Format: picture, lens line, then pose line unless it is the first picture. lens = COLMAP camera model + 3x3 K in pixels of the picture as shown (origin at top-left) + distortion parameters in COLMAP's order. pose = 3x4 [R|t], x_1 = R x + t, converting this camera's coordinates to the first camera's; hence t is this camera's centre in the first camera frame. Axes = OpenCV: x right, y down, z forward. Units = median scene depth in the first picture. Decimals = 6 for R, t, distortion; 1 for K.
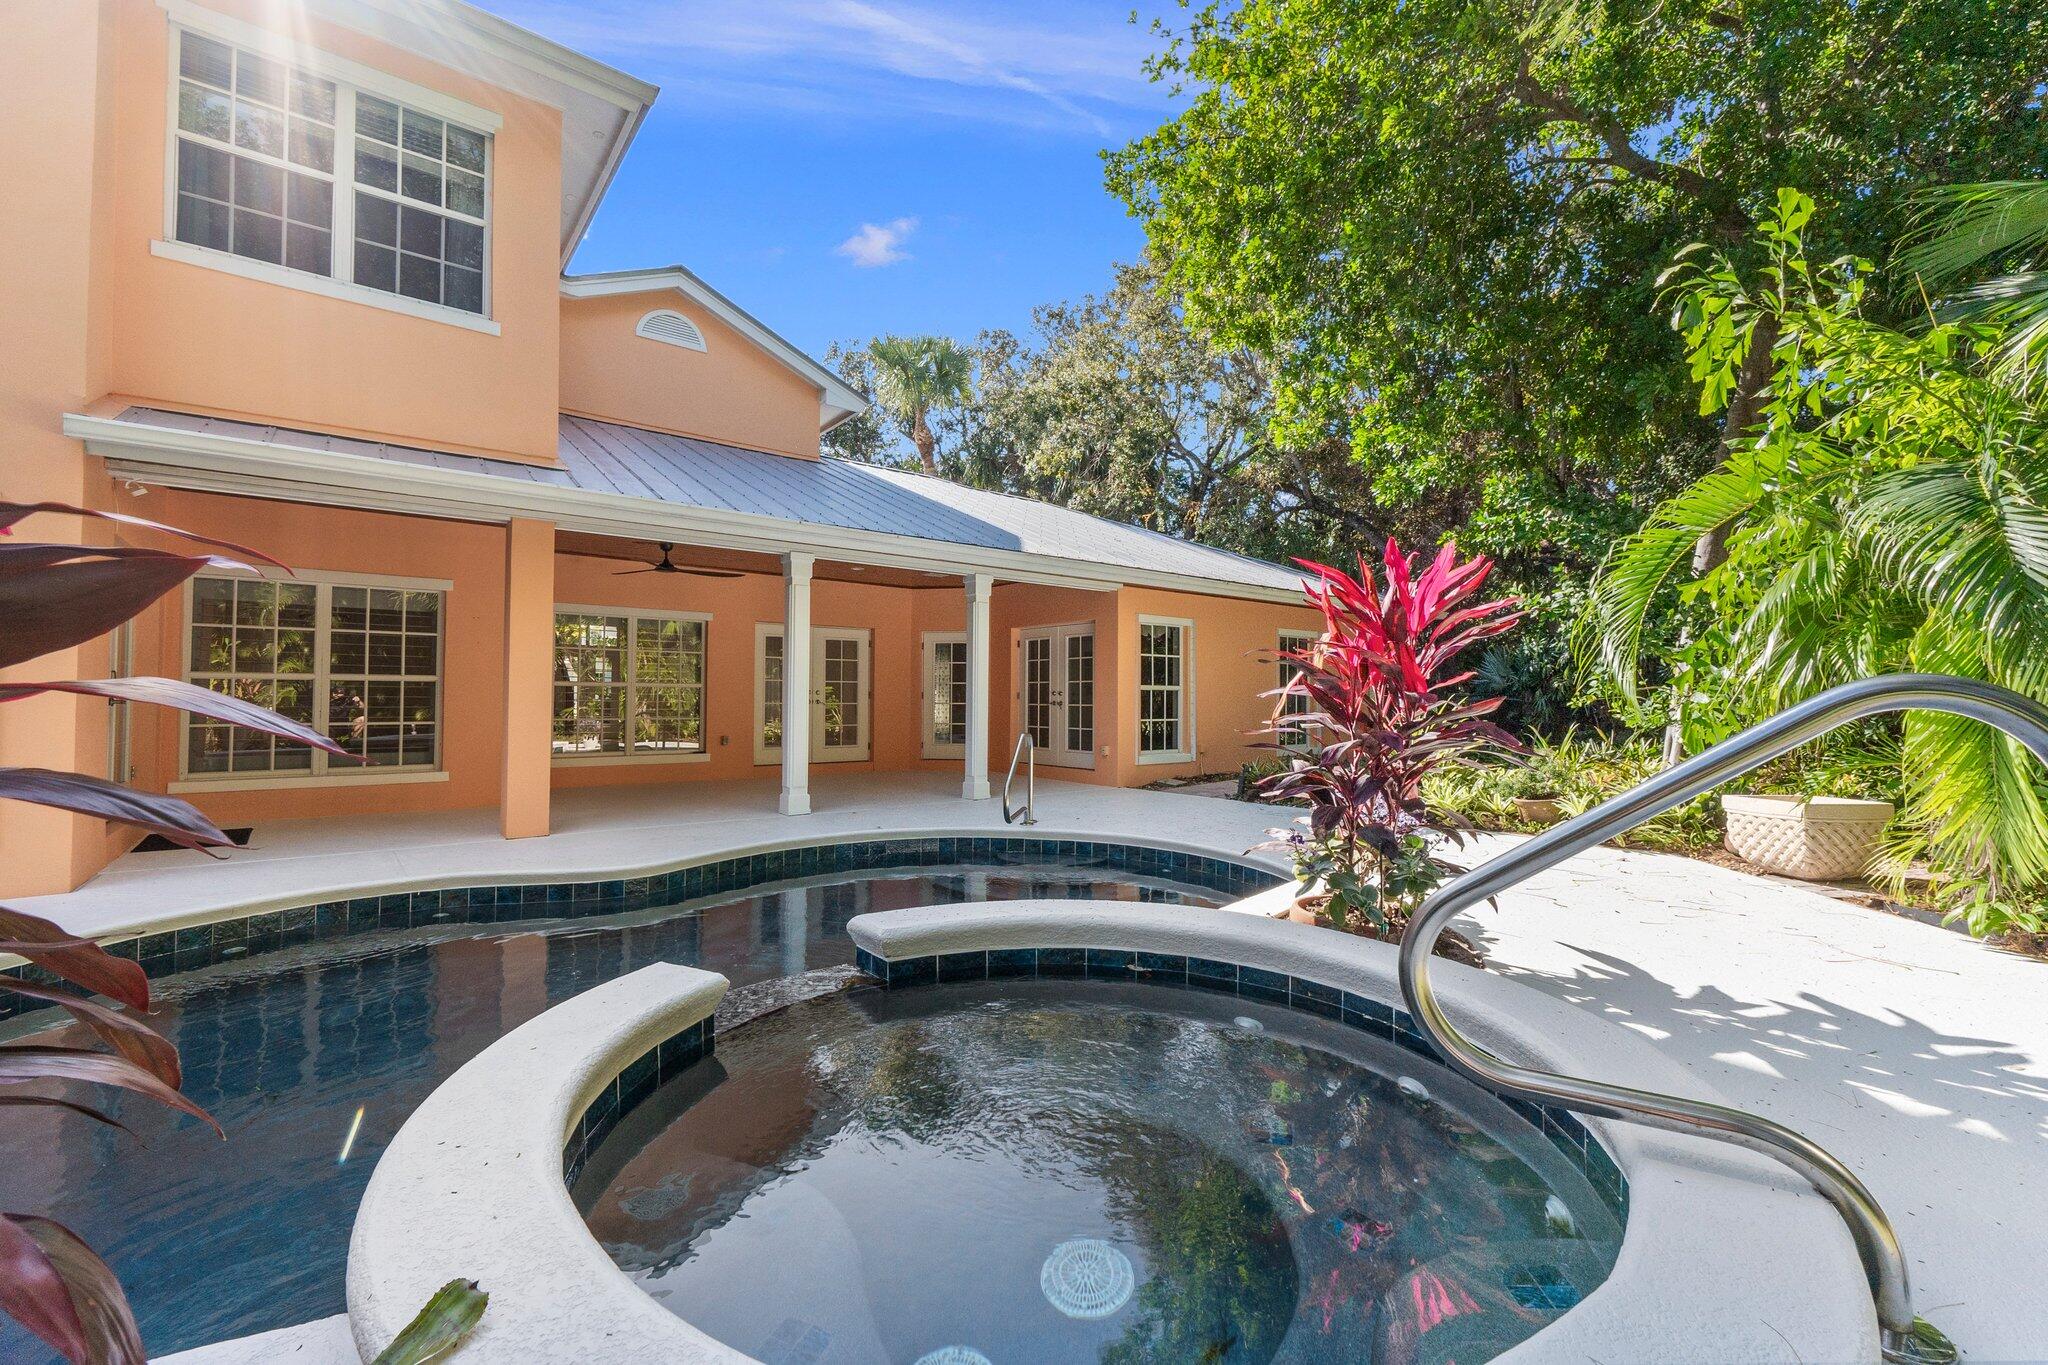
lens RADIAL K [[850.4, 0, 983.6], [0, 850.4, 676.9], [0, 0, 1]] dist [0.011246, 0.000222]
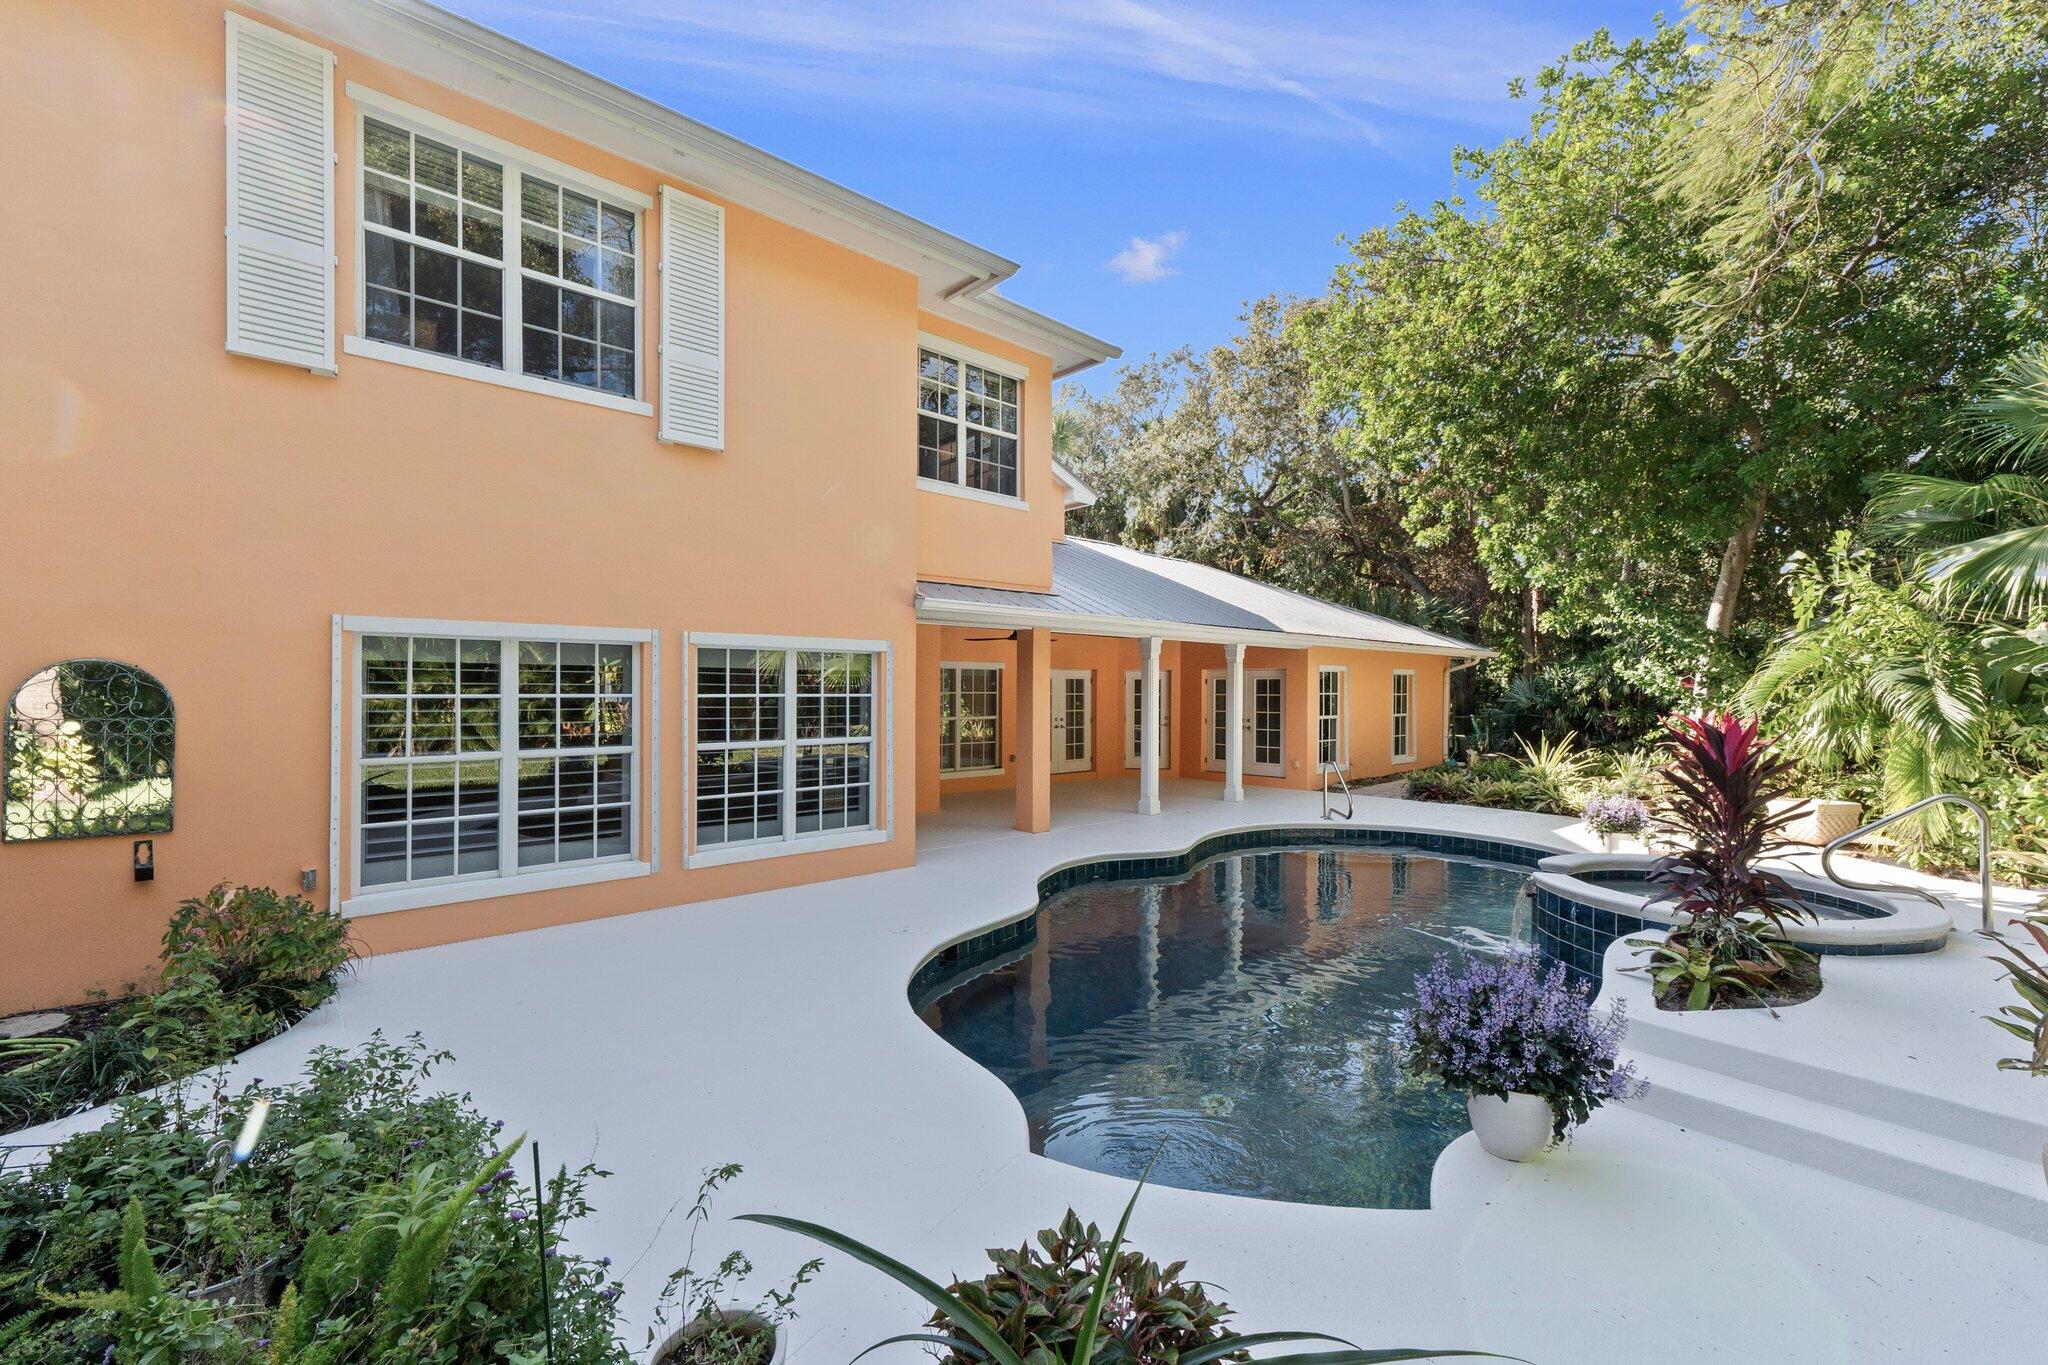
lens RADIAL K [[850.4, 0, 992.9], [0, 850.4, 678.3], [0, 0, 1]] dist [0.011246, 0.000222]
pose [[0.997373, 0.002274, 0.072401, -0.433459], [-0.002969, 0.999951, 0.009490, -0.062017], [-0.072375, -0.009680, 0.997330, -0.324878]]
